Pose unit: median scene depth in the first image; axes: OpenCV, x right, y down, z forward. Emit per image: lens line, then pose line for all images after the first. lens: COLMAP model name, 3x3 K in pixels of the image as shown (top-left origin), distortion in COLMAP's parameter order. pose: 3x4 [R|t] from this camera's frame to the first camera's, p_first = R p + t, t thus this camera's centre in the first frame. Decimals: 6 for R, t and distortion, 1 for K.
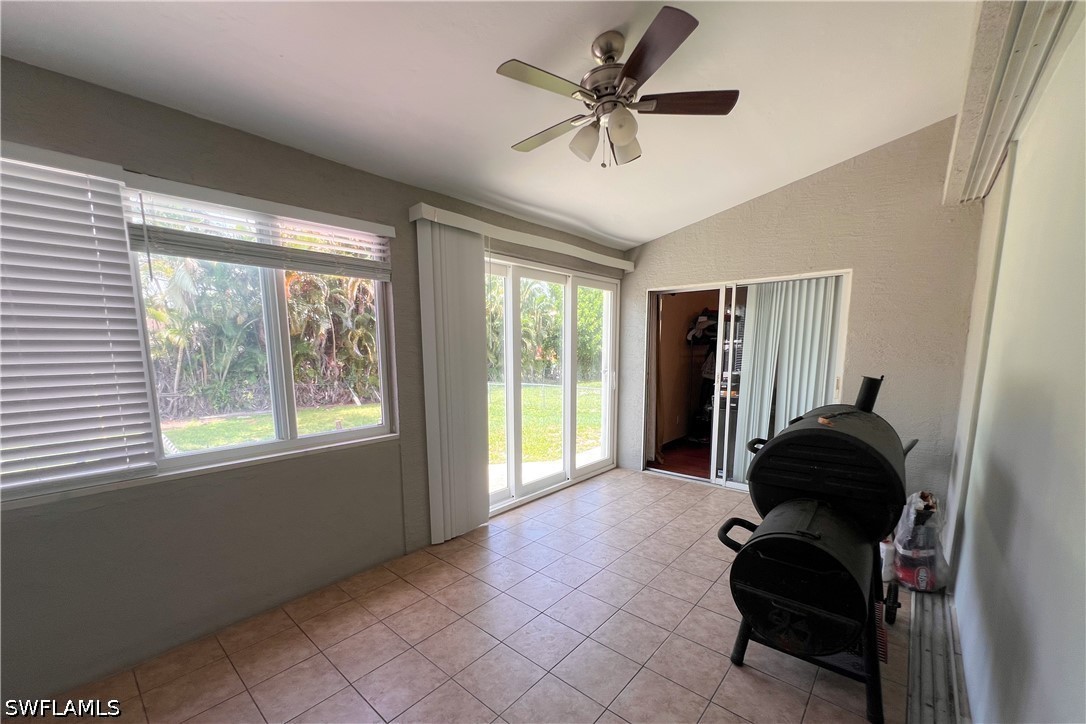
lens RADIAL K [[430.8, 0, 536.5], [0, 430.8, 406.4], [0, 0, 1]] dist [-0.000102, 0.000001]
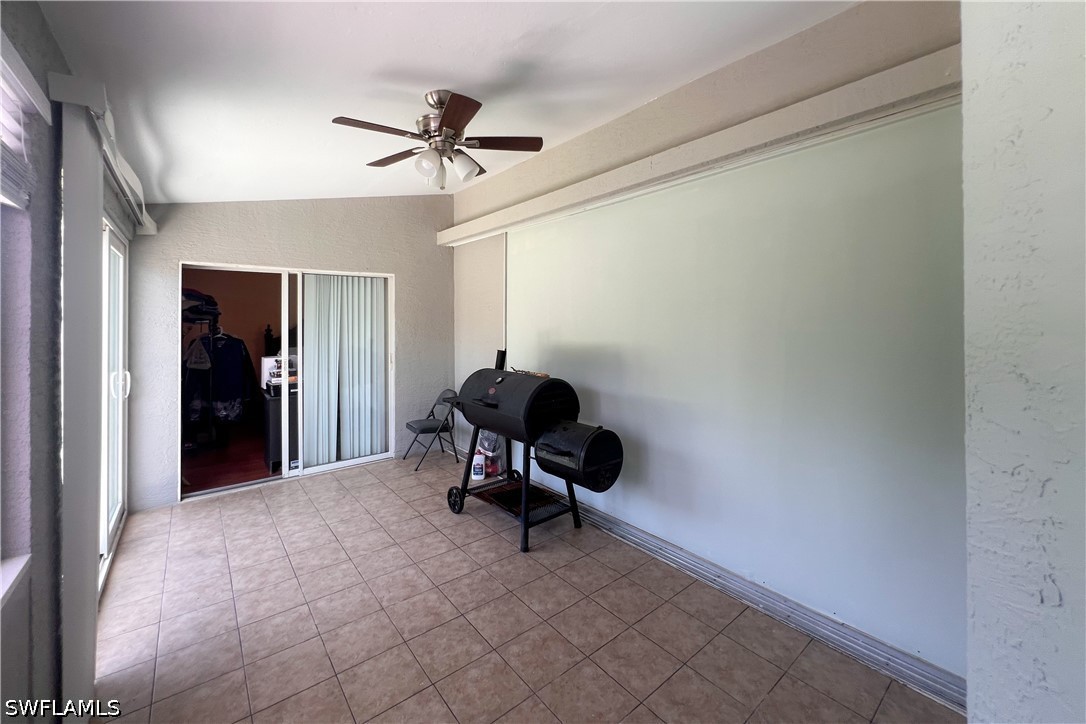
lens RADIAL K [[434.9, 0, 543.5], [0, 434.9, 319.0], [0, 0, 1]] dist [-0.002521, -0.000191]
pose [[0.164860, 0.006132, 0.986298, -0.464413], [0.139902, 0.989725, -0.029538, -0.060228], [-0.976344, 0.142855, 0.162308, 0.279351]]
